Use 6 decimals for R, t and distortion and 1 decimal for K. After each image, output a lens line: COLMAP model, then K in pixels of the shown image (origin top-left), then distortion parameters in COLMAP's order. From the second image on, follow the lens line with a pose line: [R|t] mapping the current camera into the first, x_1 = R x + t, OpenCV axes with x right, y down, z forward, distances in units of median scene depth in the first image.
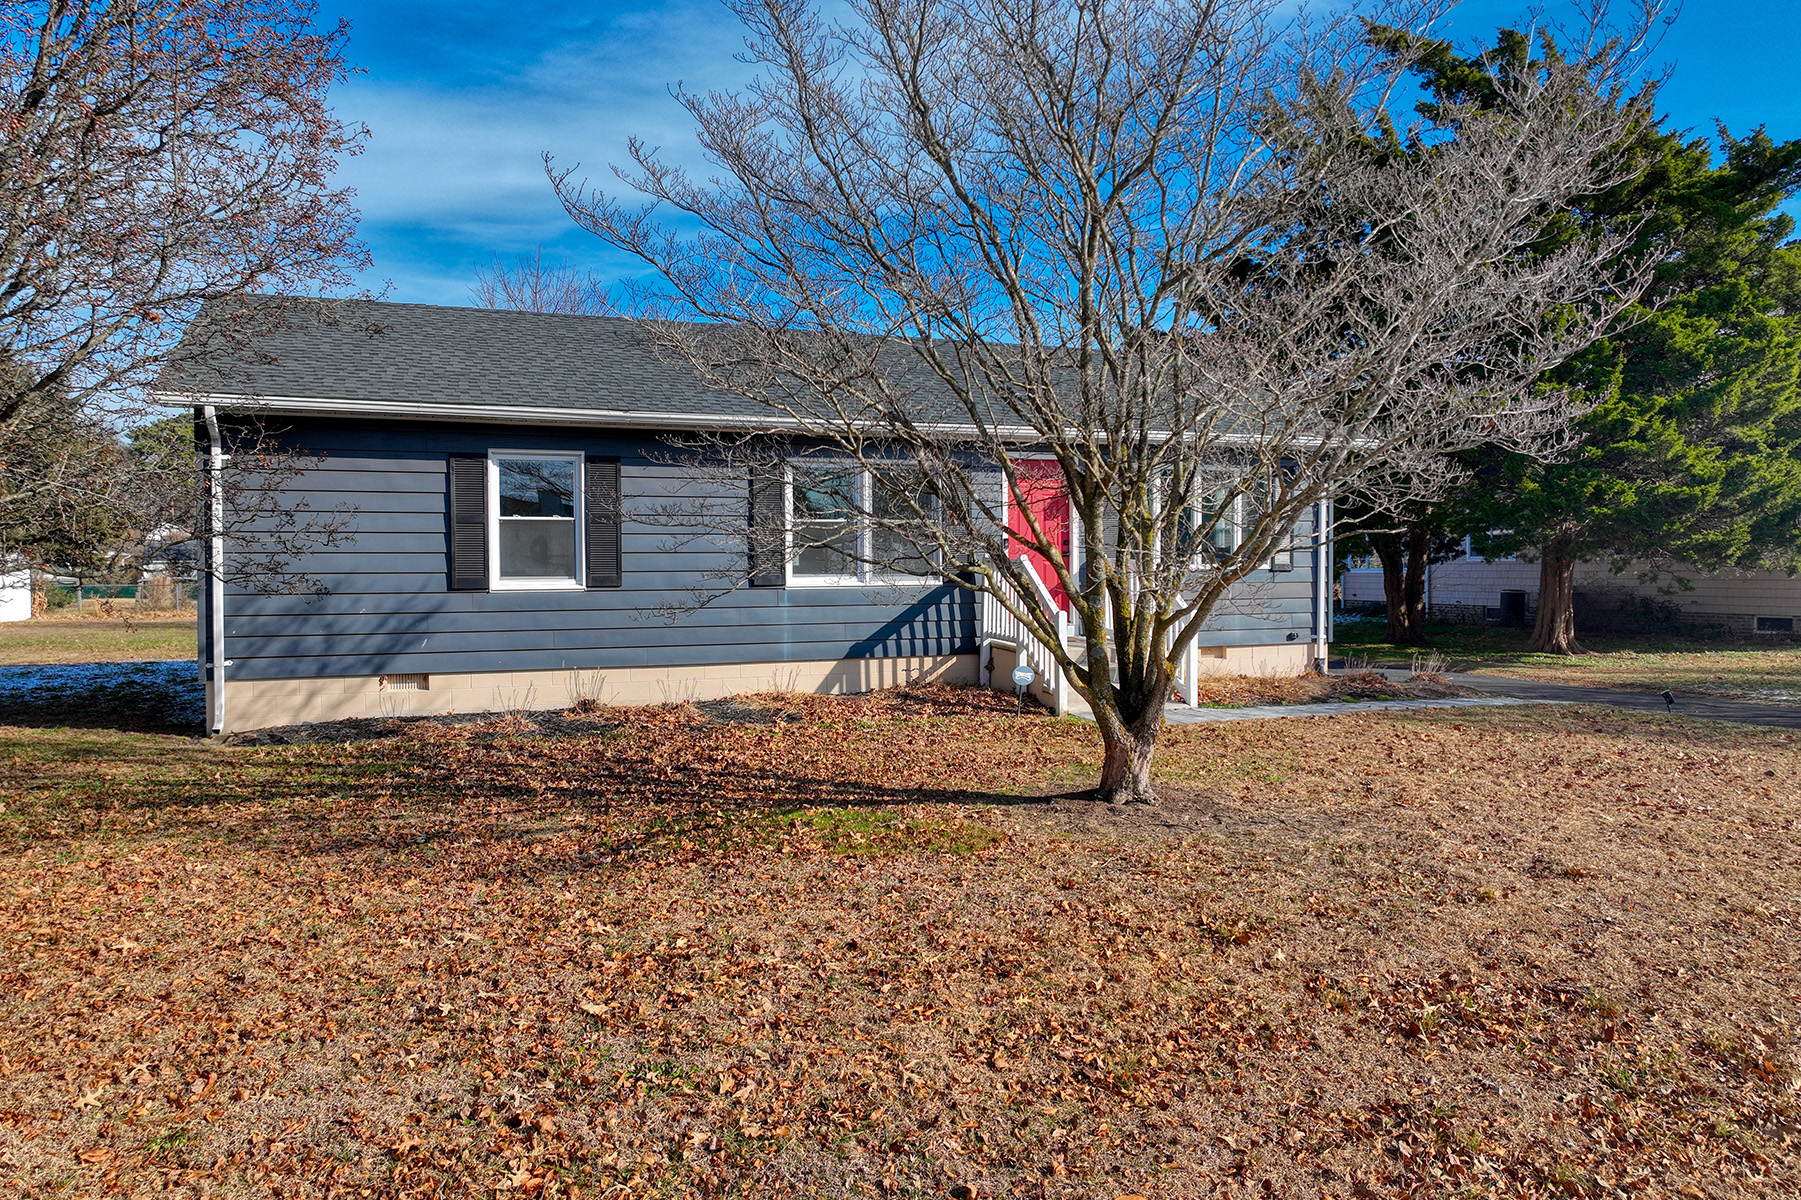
lens RADIAL K [[1267.8, 0, 892.6], [0, 1267.8, 597.7], [0, 0, 1]] dist [-0.001737, 0.018360]
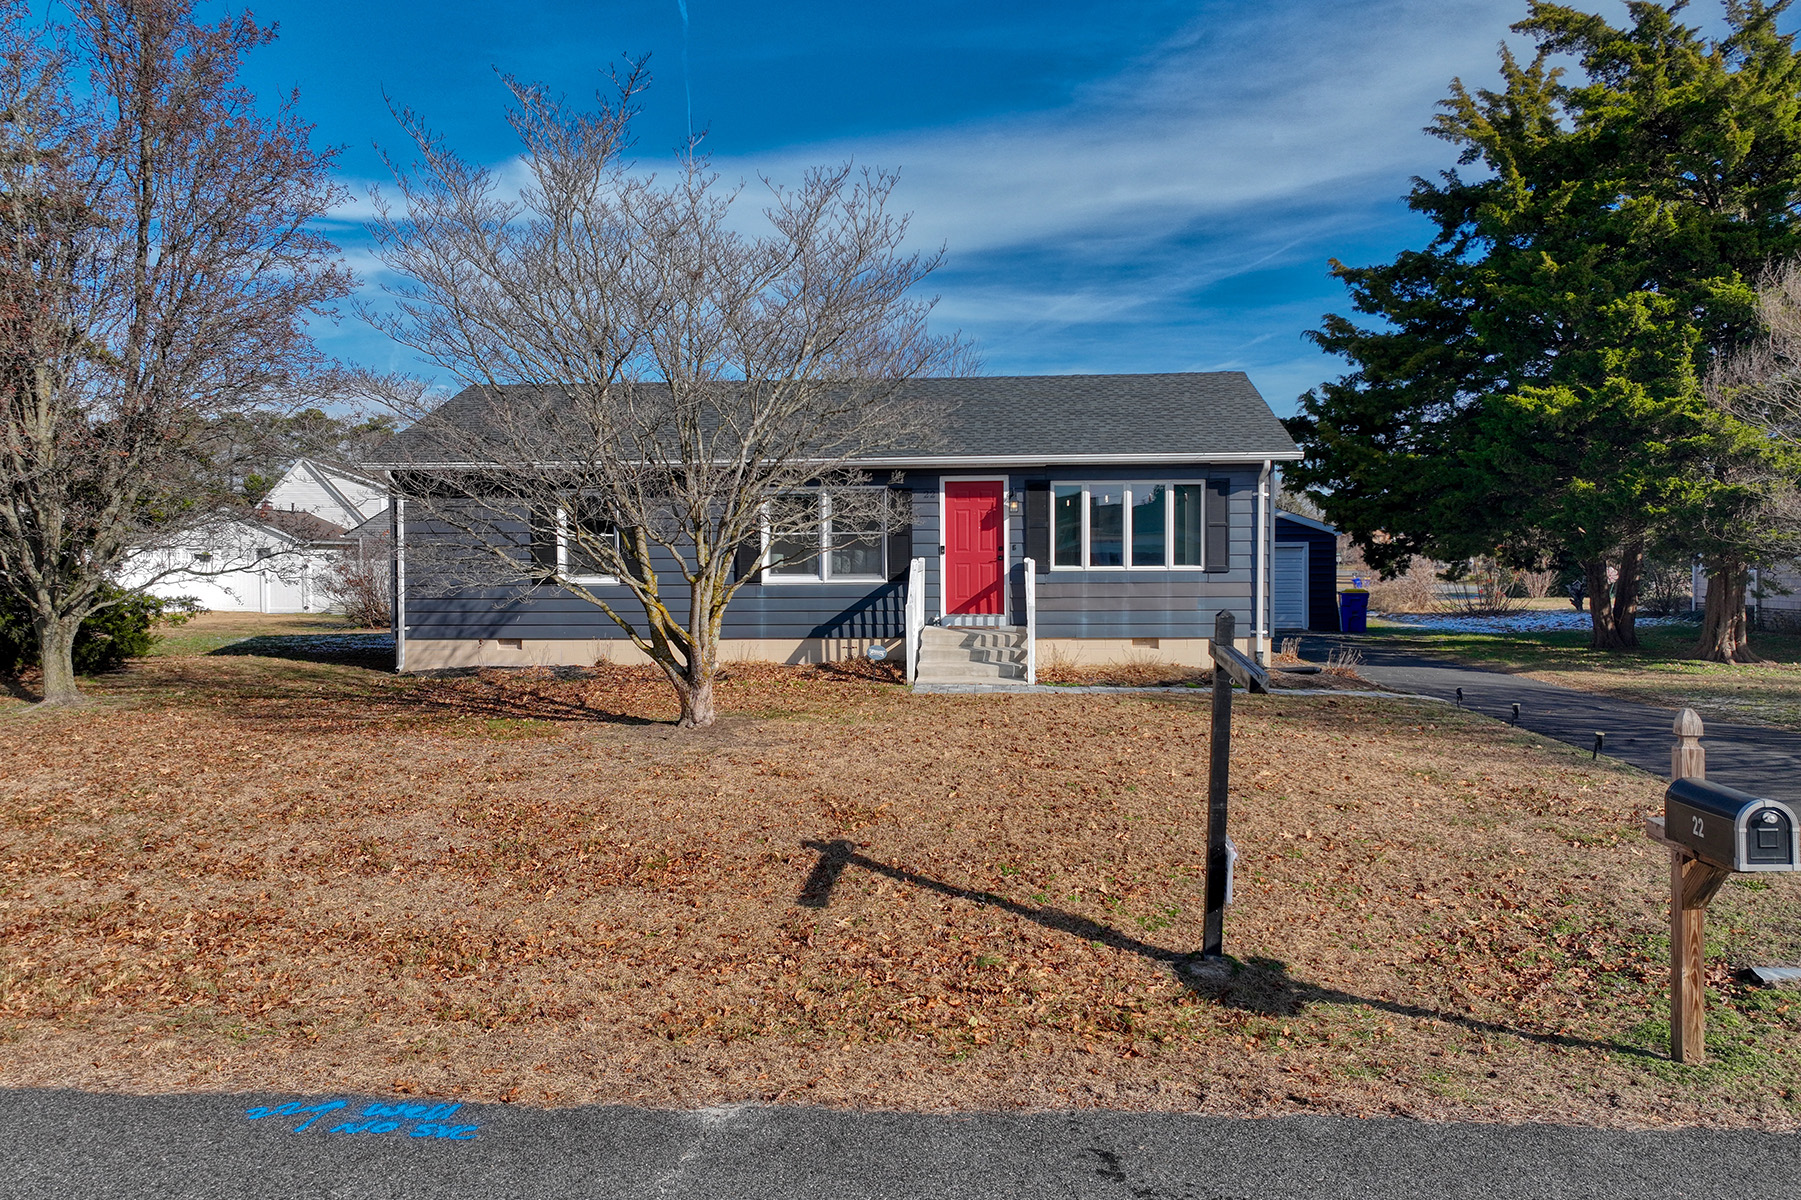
lens RADIAL K [[1267.8, 0, 896.5], [0, 1267.8, 607.5], [0, 0, 1]] dist [-0.001737, 0.018360]
pose [[0.898891, 0.016041, -0.437879, 0.667085], [-0.010449, 0.999830, 0.015178, -0.005027], [0.438048, -0.009068, 0.898906, -0.160797]]
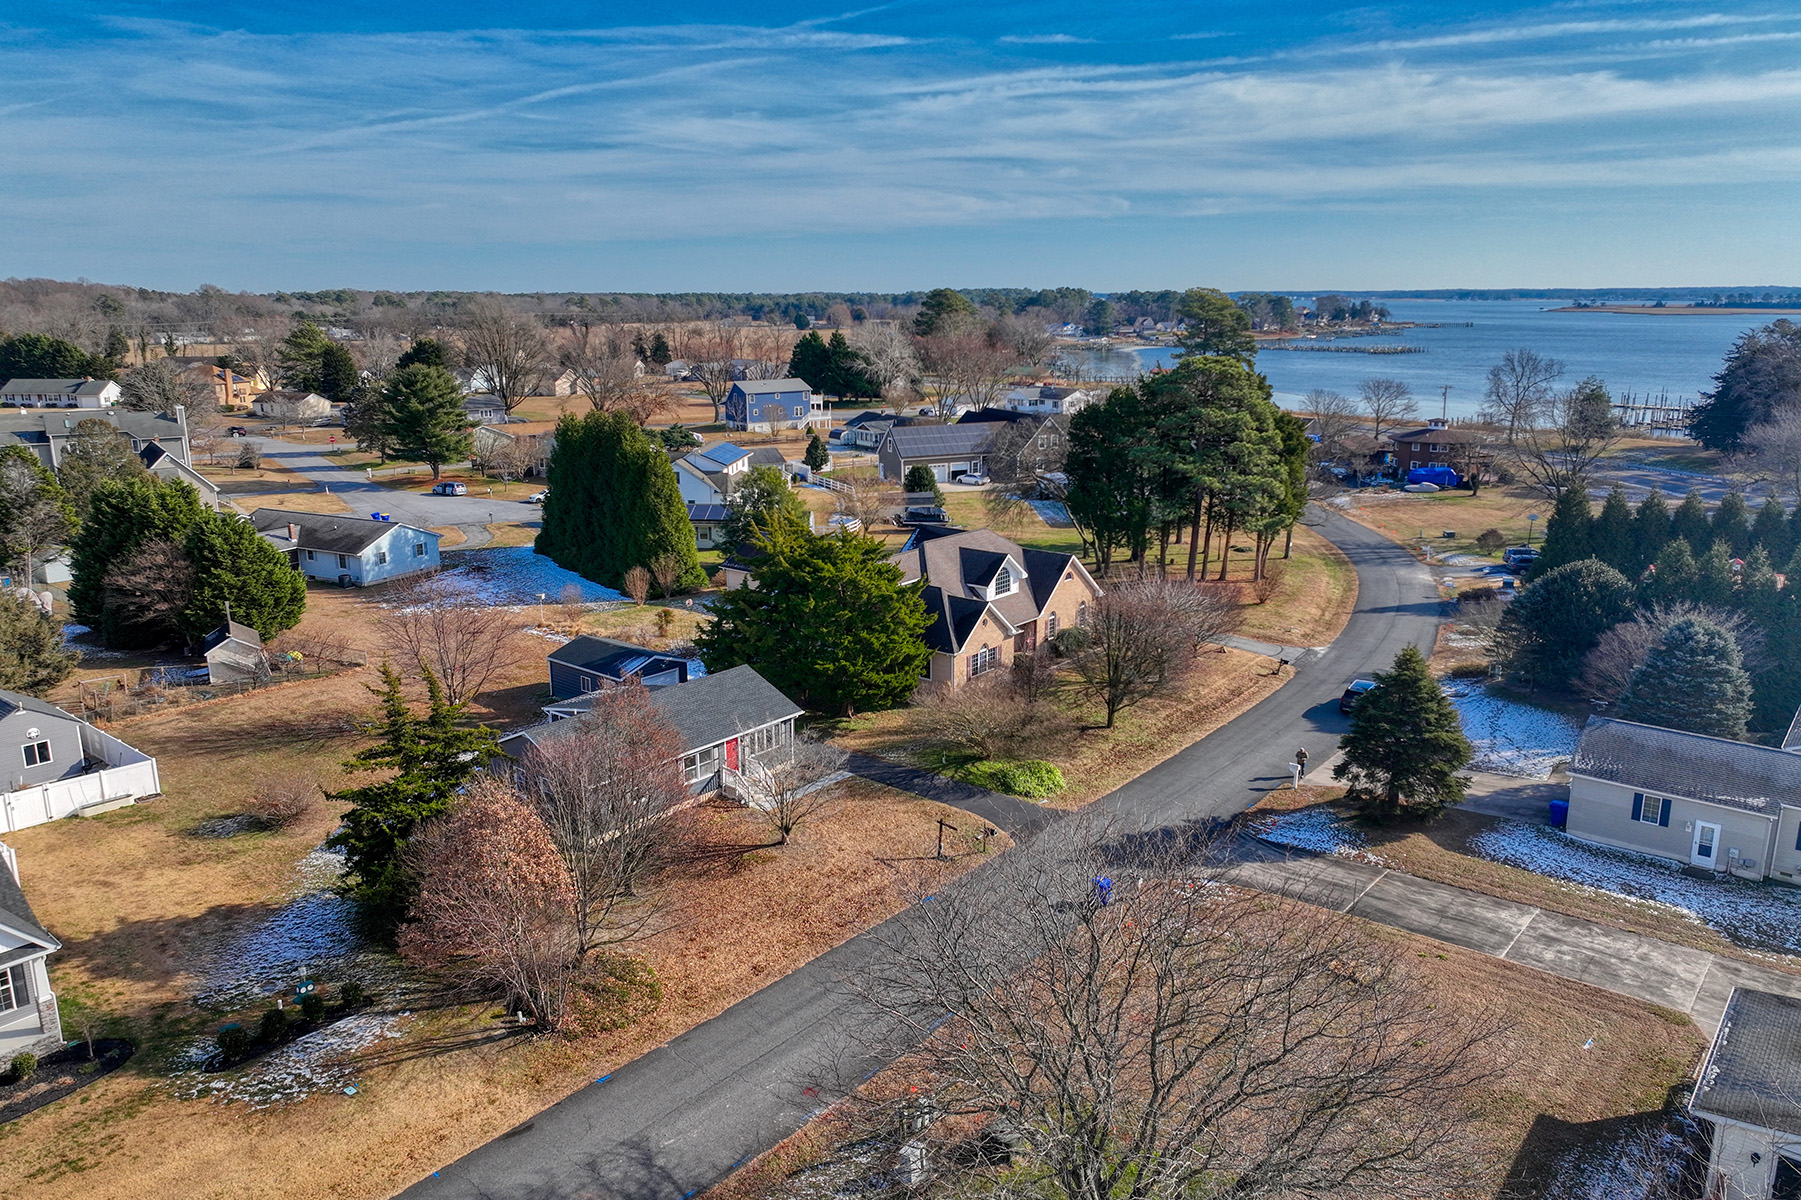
lens RADIAL K [[1267.8, 0, 907.6], [0, 1267.8, 617.8], [0, 0, 1]] dist [-0.001737, 0.018360]
pose [[0.876662, -0.114148, 0.467368, -1.443910], [0.005850, 0.973903, 0.226888, -1.616065], [-0.481070, -0.196170, 0.854452, -3.098121]]
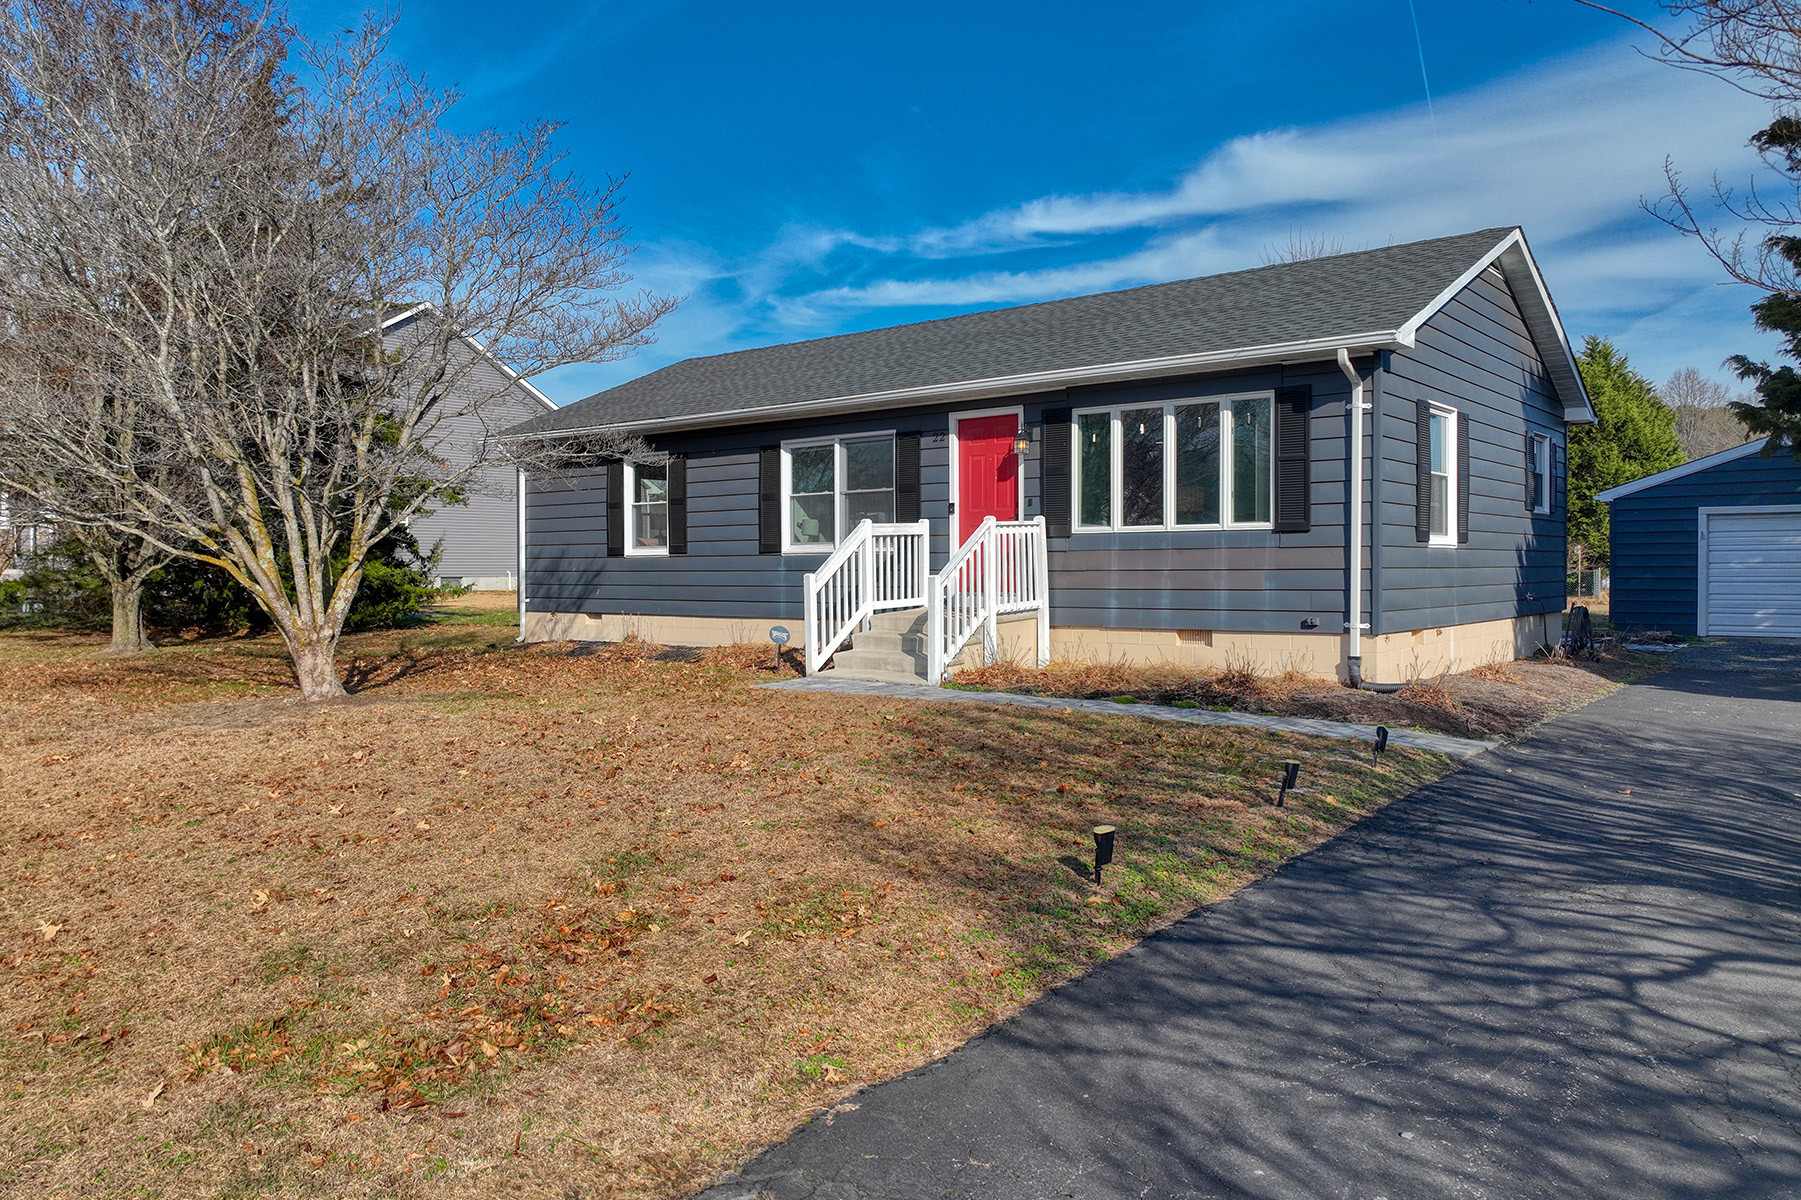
lens RADIAL K [[1267.8, 0, 908.4], [0, 1267.8, 583.3], [0, 0, 1]] dist [-0.001737, 0.018360]
pose [[0.496800, 0.013331, -0.867762, 1.015279], [-0.020936, 0.999775, 0.003374, 0.012858], [0.867612, 0.016491, 0.496968, 0.553768]]
